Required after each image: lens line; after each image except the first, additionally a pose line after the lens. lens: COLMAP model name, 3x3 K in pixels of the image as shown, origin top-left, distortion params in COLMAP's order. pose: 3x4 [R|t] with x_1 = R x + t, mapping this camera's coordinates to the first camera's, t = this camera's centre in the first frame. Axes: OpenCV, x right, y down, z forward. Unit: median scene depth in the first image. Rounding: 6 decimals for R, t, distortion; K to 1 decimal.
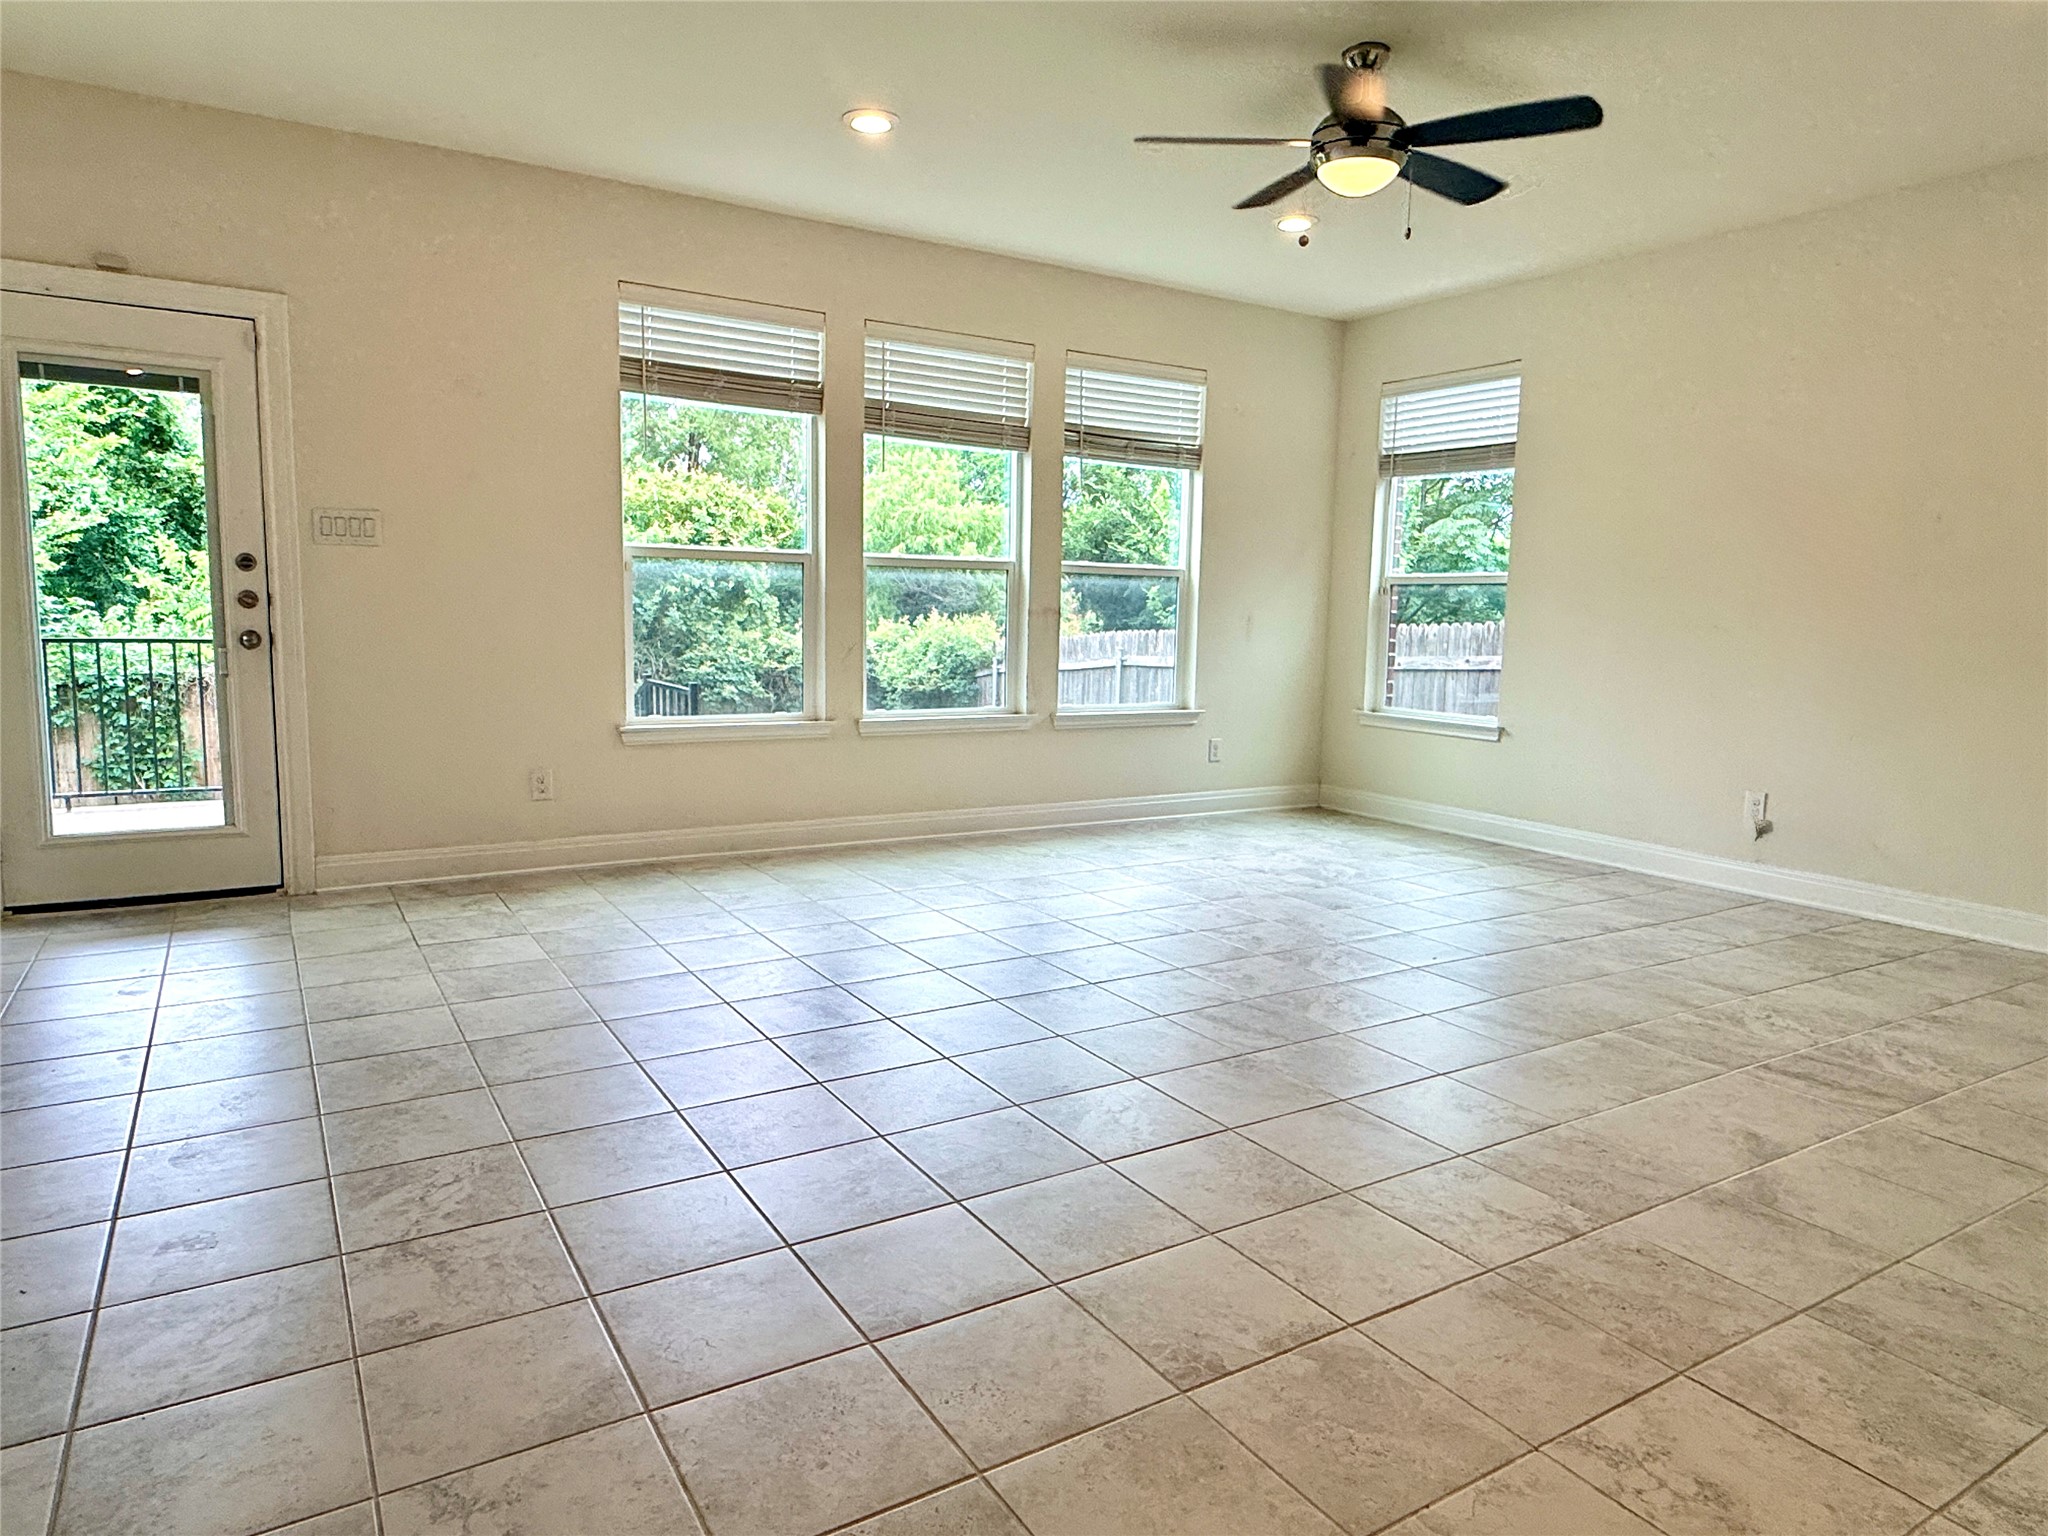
lens RADIAL K [[1255.1, 0, 1022.4], [0, 1255.1, 765.6], [0, 0, 1]] dist [0.023761, 0.007735]
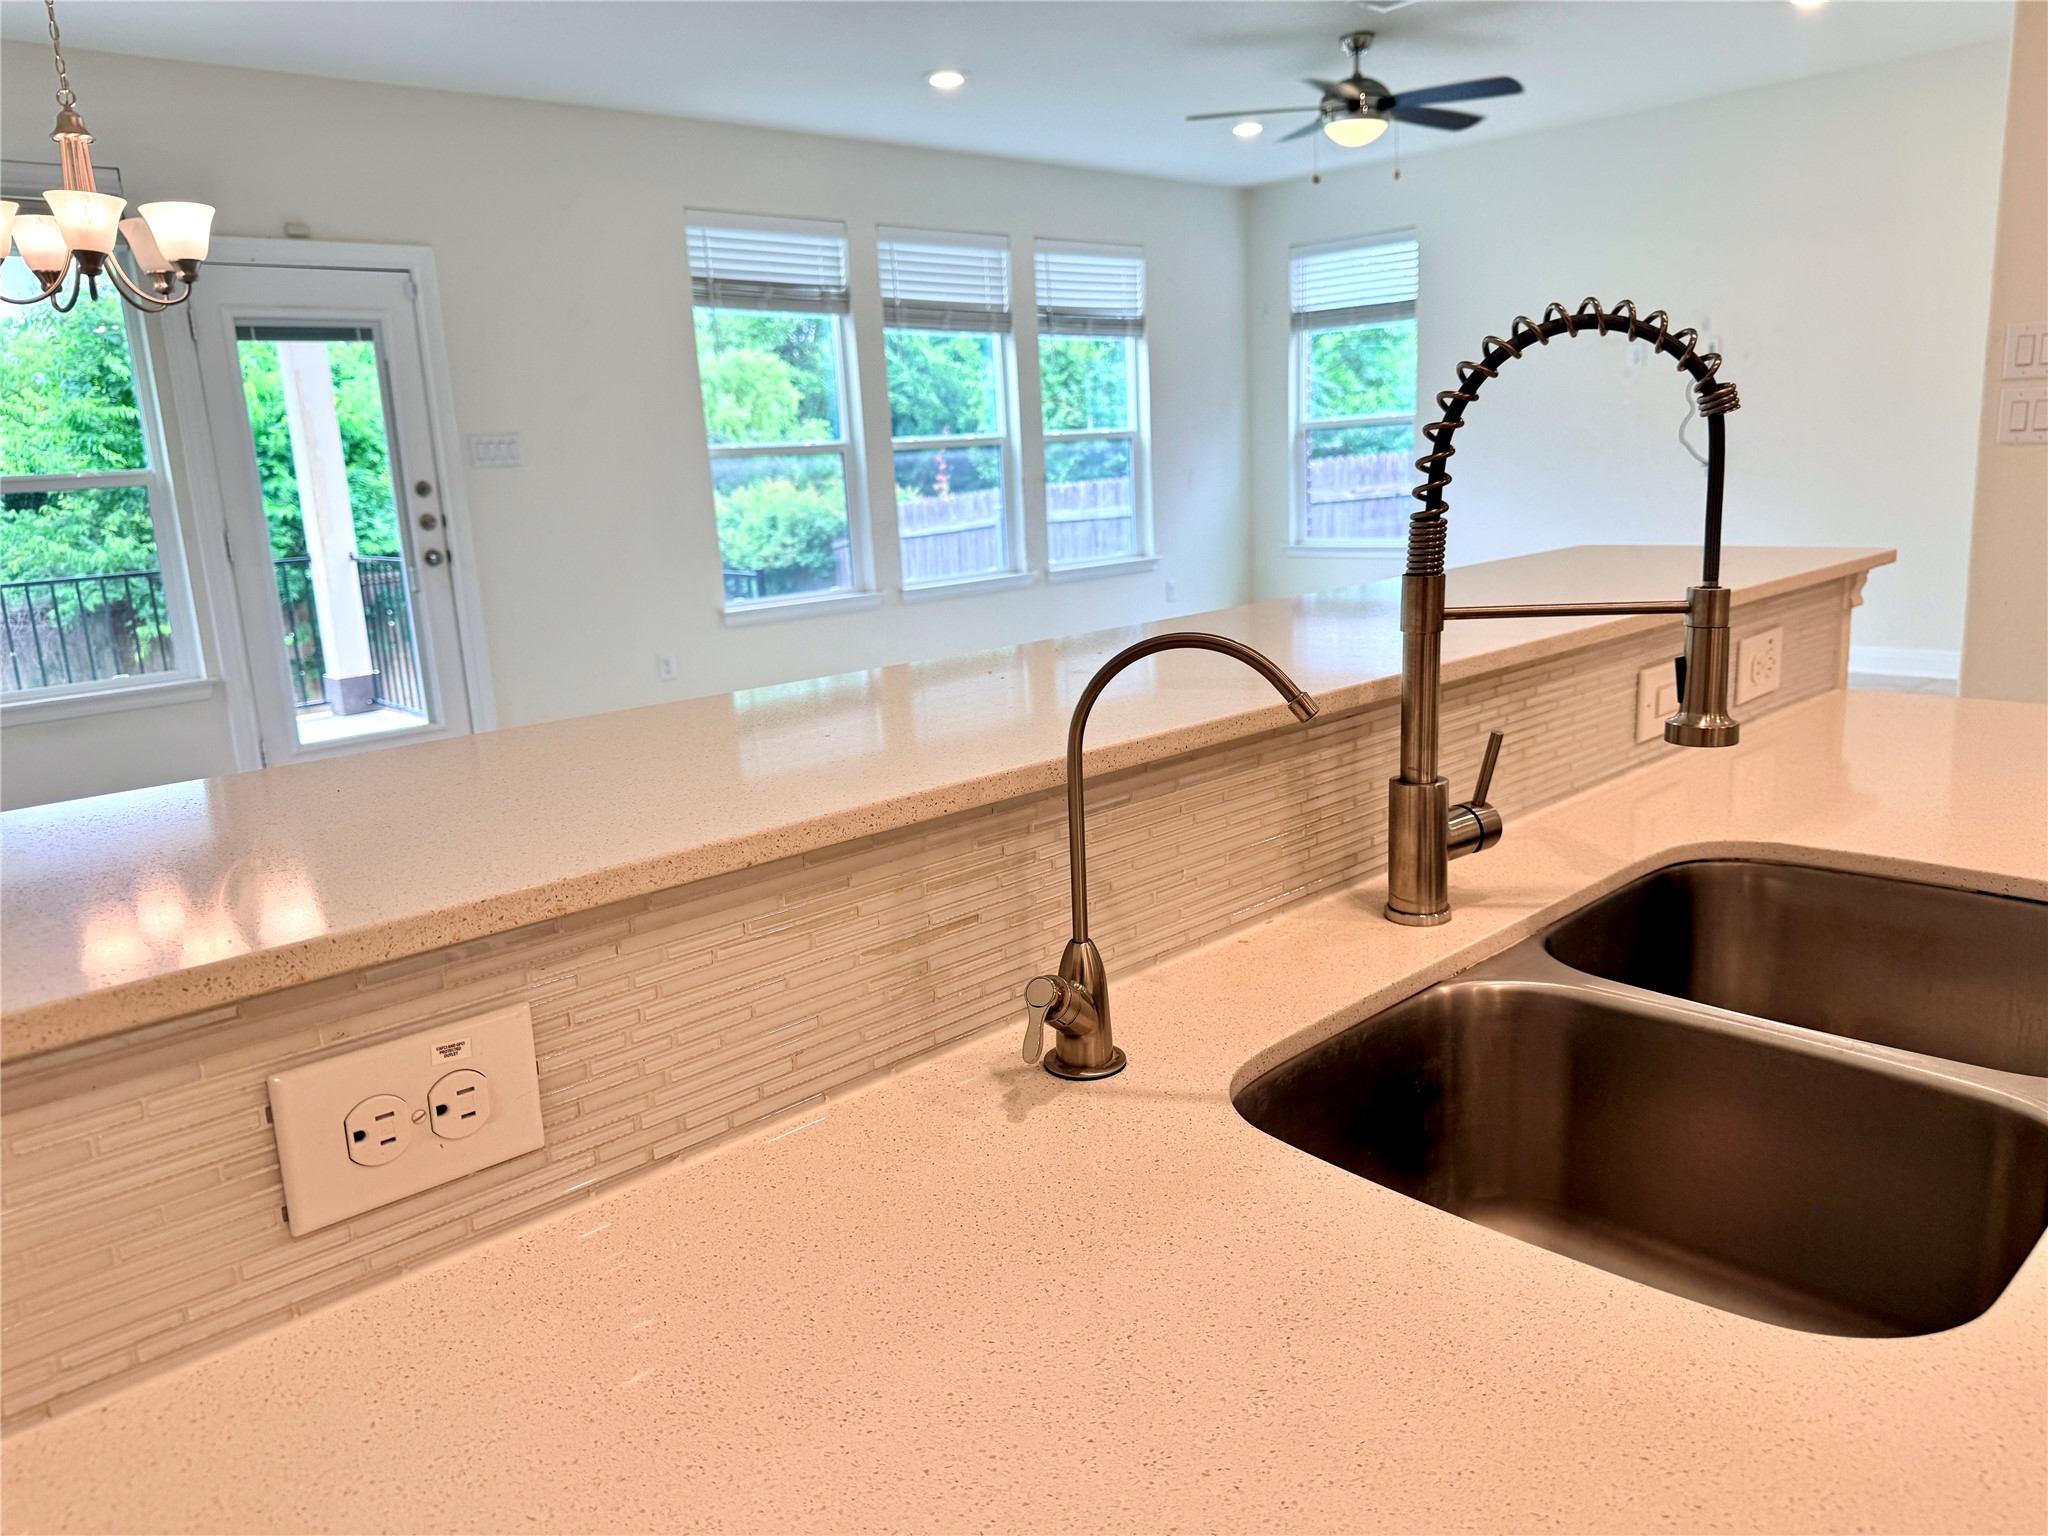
lens RADIAL K [[1450.0, 0, 1026.9], [0, 1450.0, 771.2], [0, 0, 1]] dist [0.068460, -0.011576]
pose [[0.977348, -0.113708, 0.178495, -0.233511], [0.097441, 0.990462, 0.097421, 0.009393], [-0.187870, -0.077821, 0.979106, -0.276352]]
